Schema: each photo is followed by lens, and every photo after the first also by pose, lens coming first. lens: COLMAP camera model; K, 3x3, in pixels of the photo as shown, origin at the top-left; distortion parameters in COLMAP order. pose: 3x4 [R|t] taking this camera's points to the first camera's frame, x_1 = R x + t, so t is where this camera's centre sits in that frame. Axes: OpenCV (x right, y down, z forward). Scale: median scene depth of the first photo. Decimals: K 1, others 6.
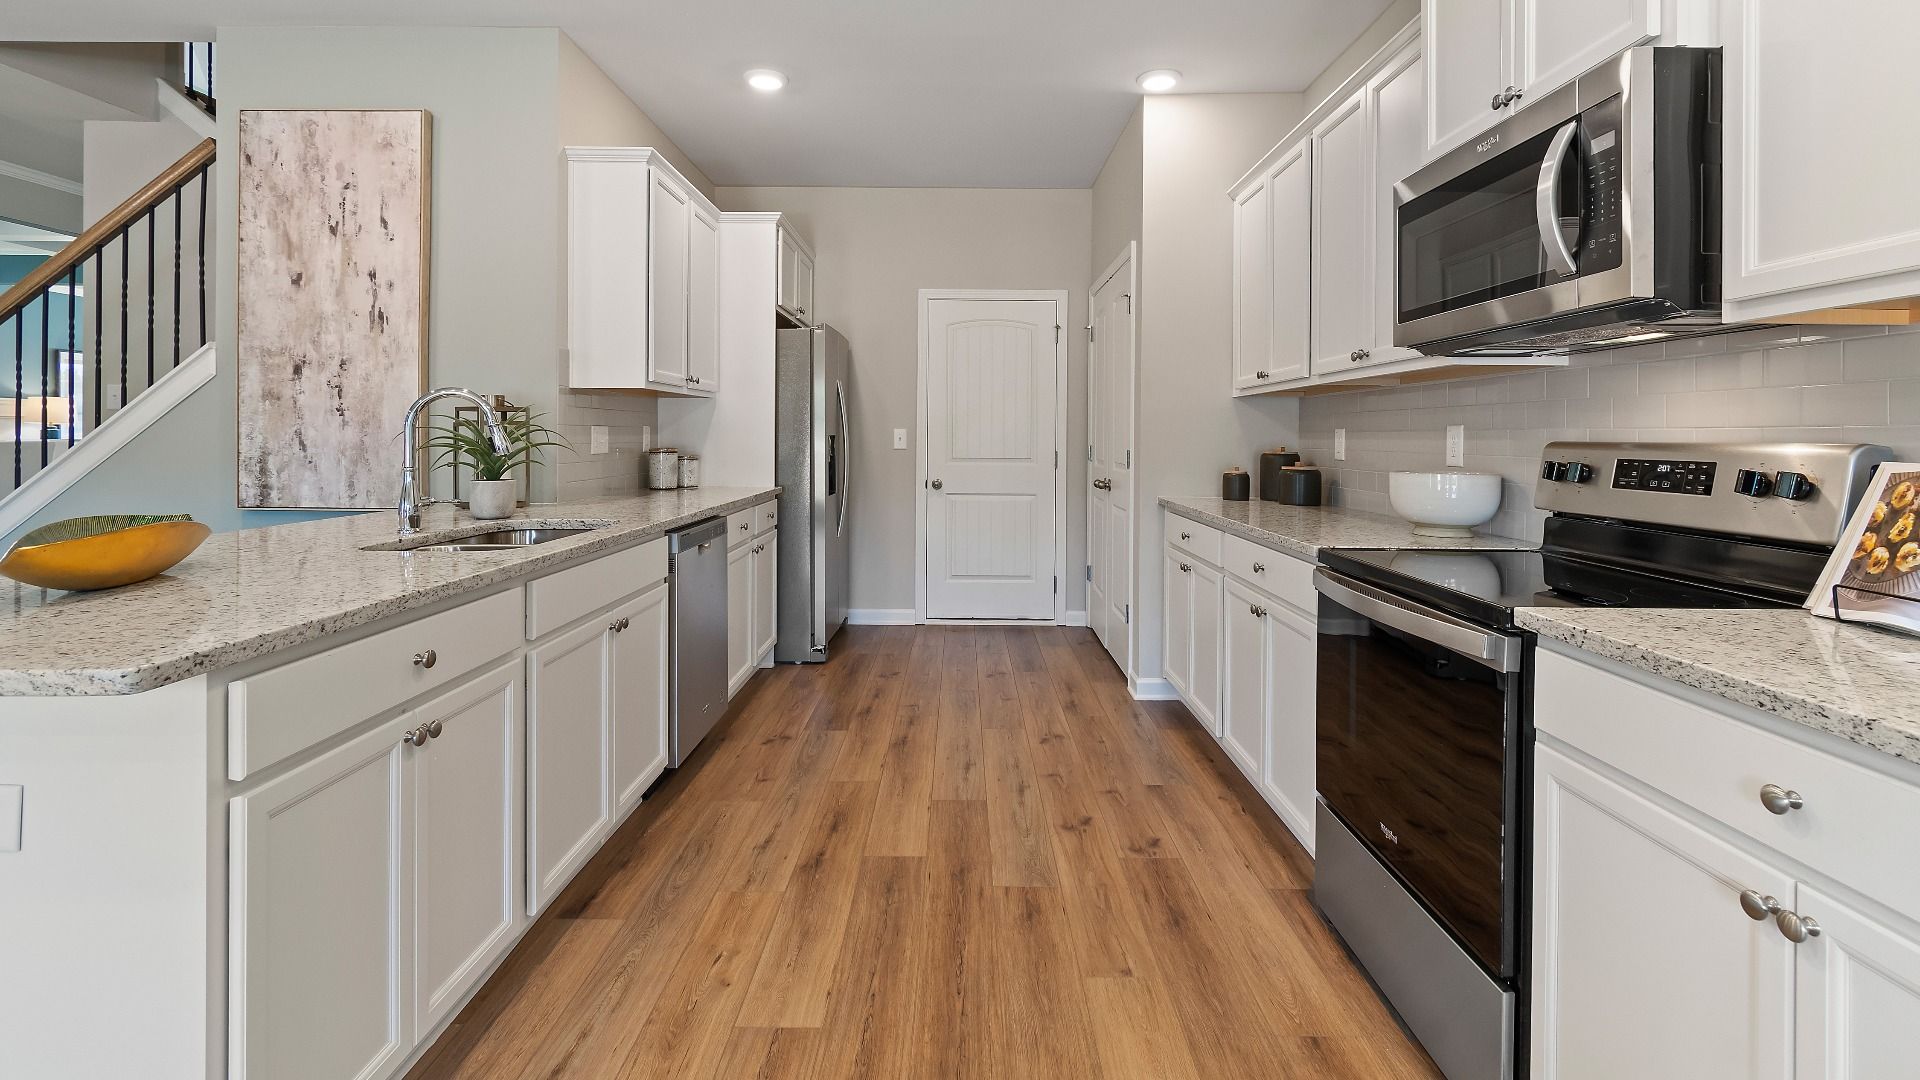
lens RADIAL K [[858.1, 0, 957.6], [0, 858.1, 432.7], [0, 0, 1]] dist [0.005699, -0.002574]
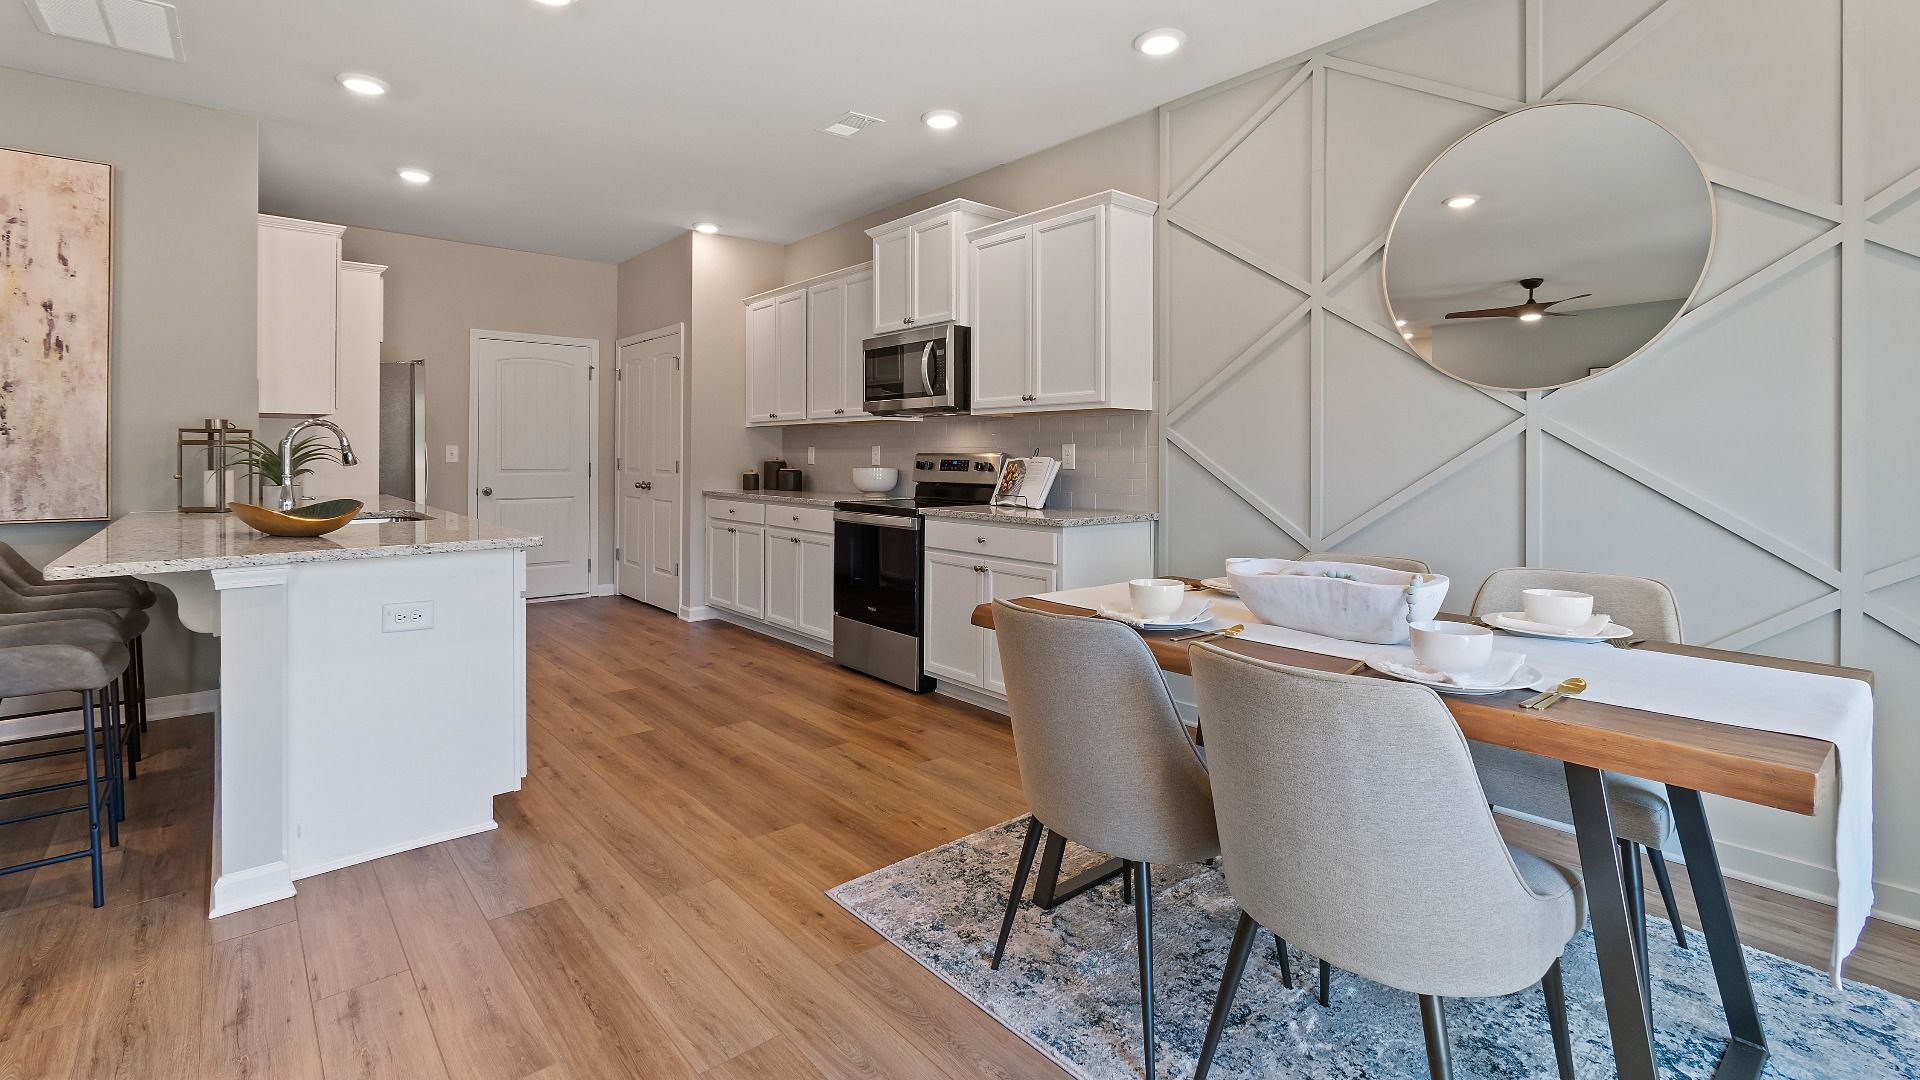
lens RADIAL K [[858.1, 0, 959.8], [0, 858.1, 448.6], [0, 0, 1]] dist [0.005699, -0.002574]
pose [[0.757853, -0.000755, 0.652424, -0.515580], [-0.000049, 0.999999, 0.001214, -0.003523], [-0.652425, -0.000953, 0.757853, -0.586396]]
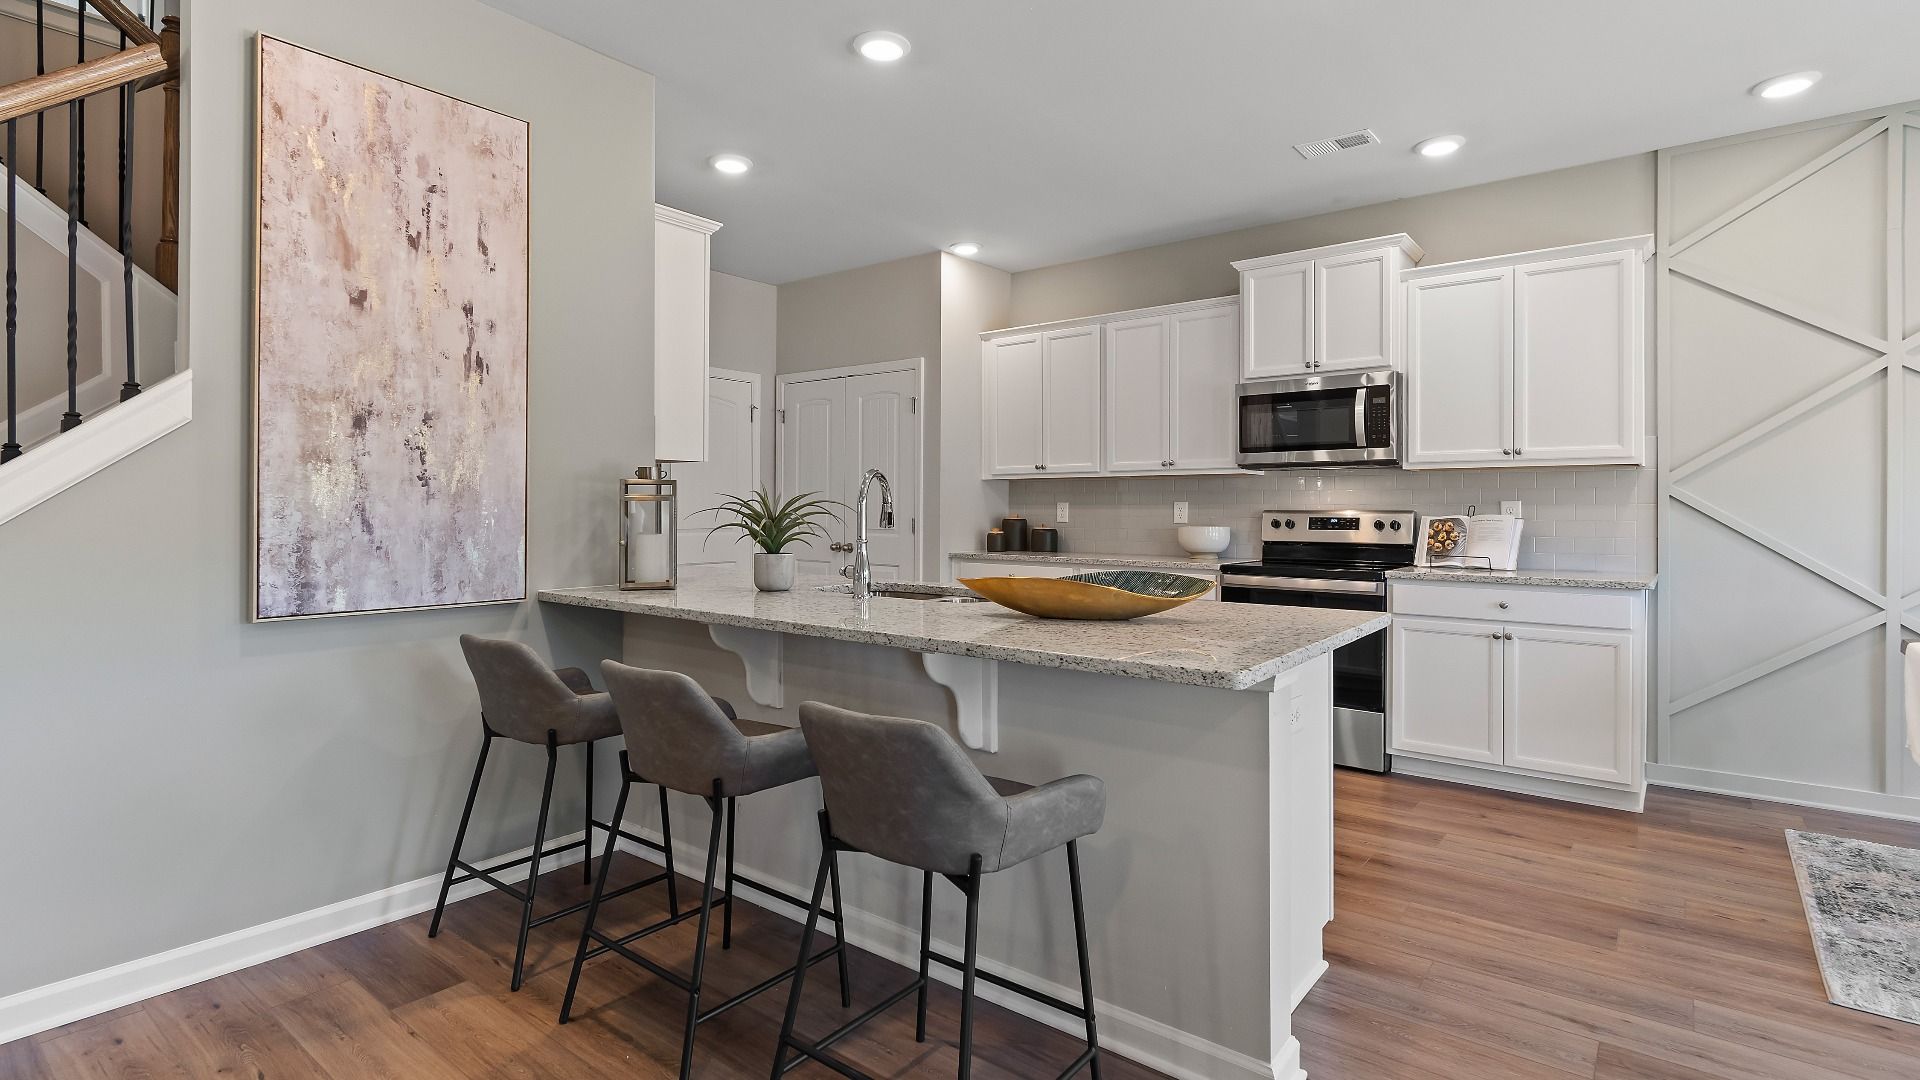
lens RADIAL K [[923.1, 0, 961.5], [0, 923.1, 505.9], [0, 0, 1]] dist [0.003952, -0.002704]
pose [[0.614599, -0.002596, 0.788835, -1.074544], [-0.001808, 0.999987, 0.004699, -0.006752], [-0.788837, -0.004315, 0.614587, 0.114065]]
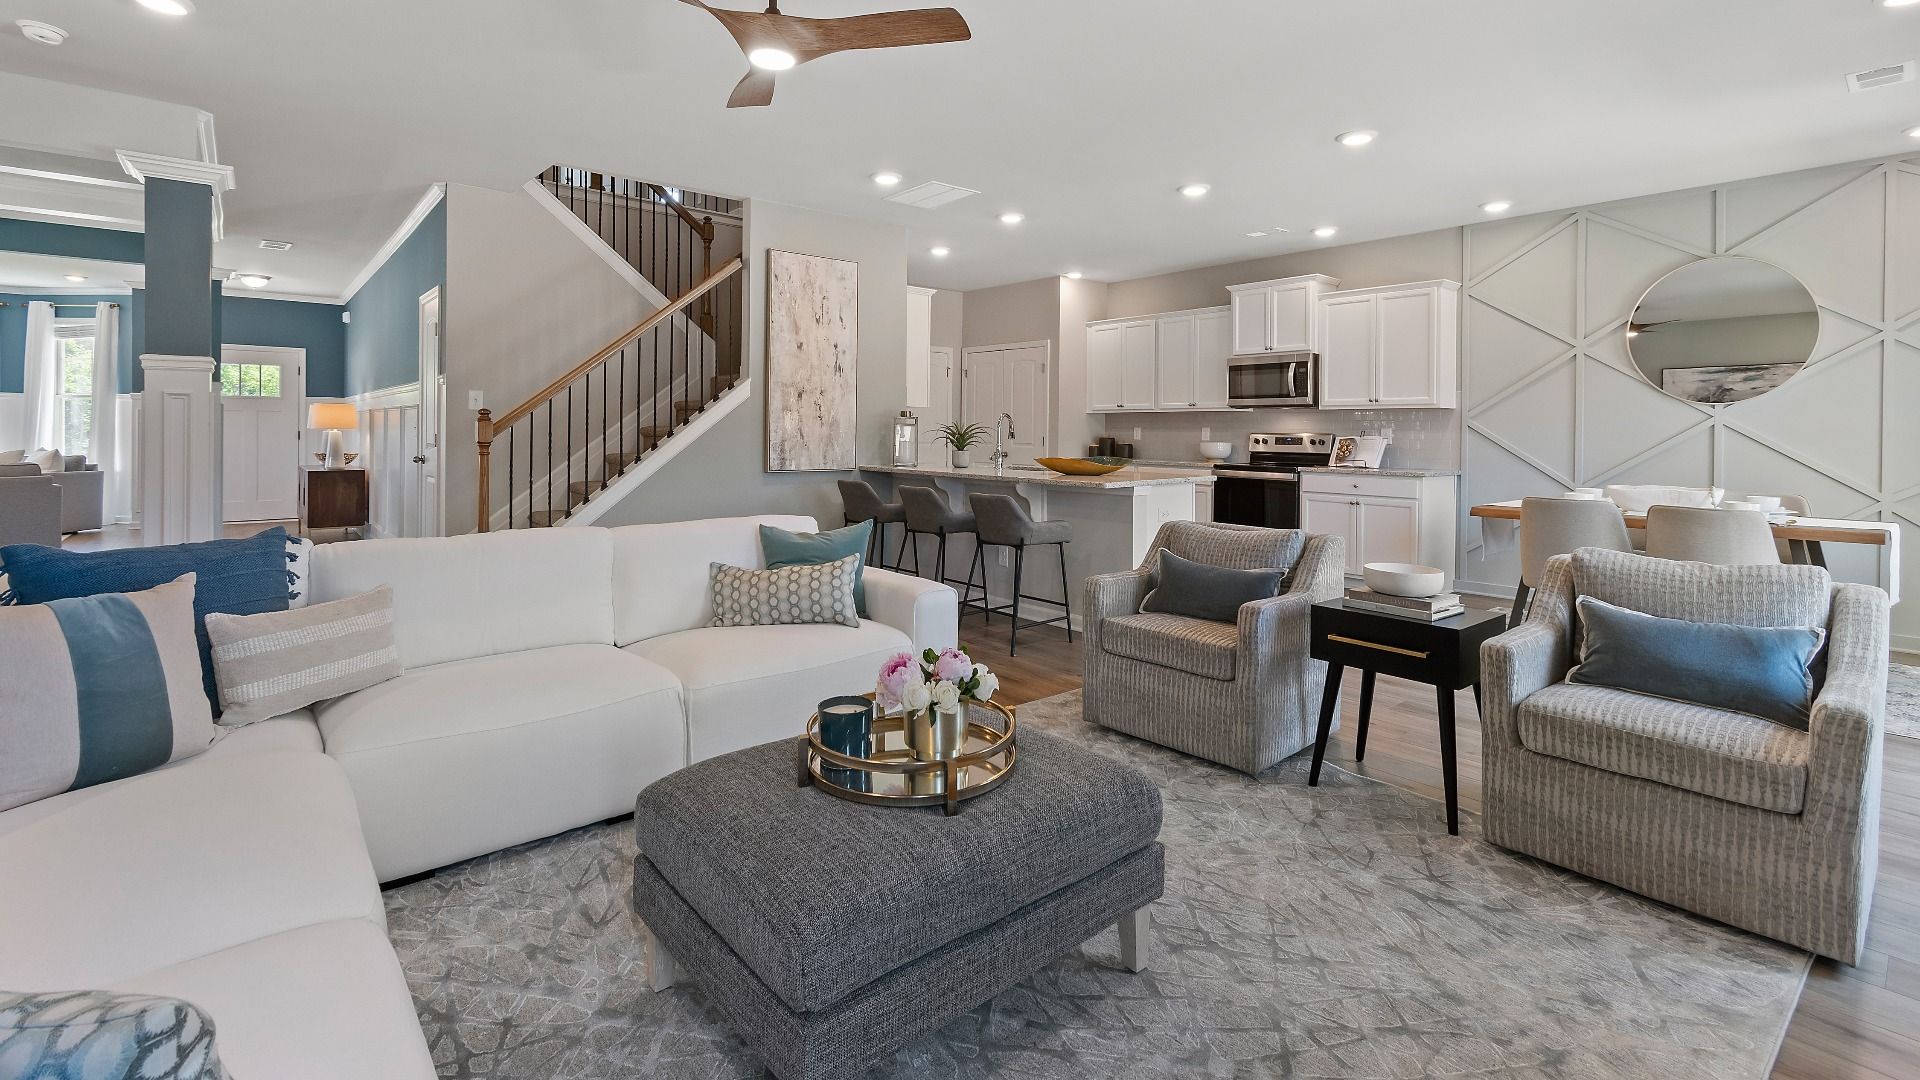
lens RADIAL K [[858.1, 0, 958.8], [0, 858.1, 429.3], [0, 0, 1]] dist [0.005699, -0.002574]
pose [[0.760021, 0.000007, 0.649899, -1.705074], [-0.006104, 0.999956, 0.007127, -0.014872], [-0.649870, -0.009383, 0.759987, -0.617398]]
